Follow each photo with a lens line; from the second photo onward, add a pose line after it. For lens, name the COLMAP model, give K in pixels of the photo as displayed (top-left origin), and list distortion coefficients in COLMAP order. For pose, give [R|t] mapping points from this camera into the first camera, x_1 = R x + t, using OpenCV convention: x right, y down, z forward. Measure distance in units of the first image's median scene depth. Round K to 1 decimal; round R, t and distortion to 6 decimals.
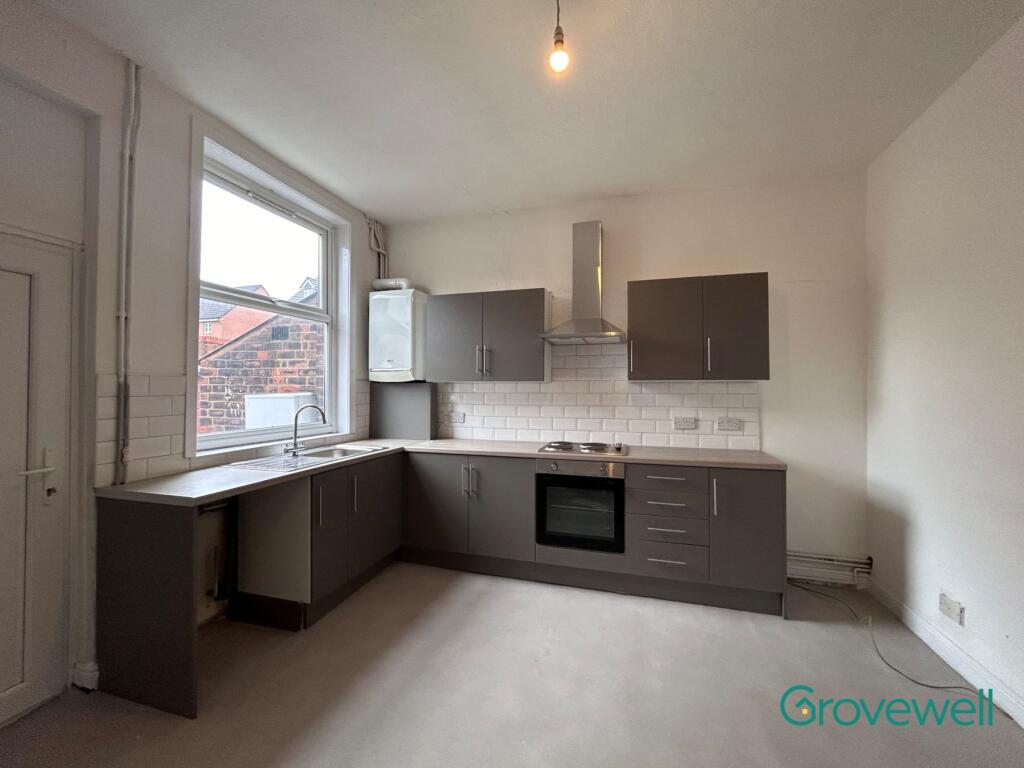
lens RADIAL K [[417.0, 0, 510.8], [0, 417.0, 382.2], [0, 0, 1]] dist [0.000080, -0.000191]
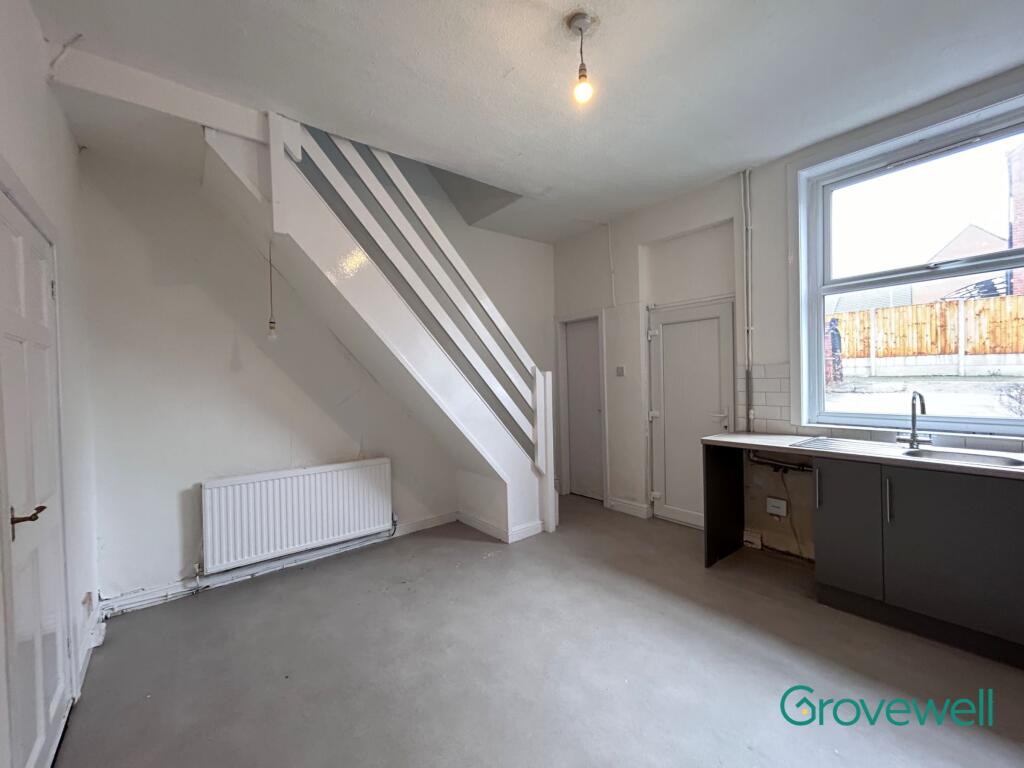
lens RADIAL K [[417.0, 0, 510.8], [0, 417.0, 382.2], [0, 0, 1]] dist [0.000080, -0.000191]
pose [[-0.570505, 0.018191, -0.821092, 0.587065], [0.033231, 0.999447, -0.000947, 0.012080], [0.820621, -0.027826, -0.570794, 0.725187]]
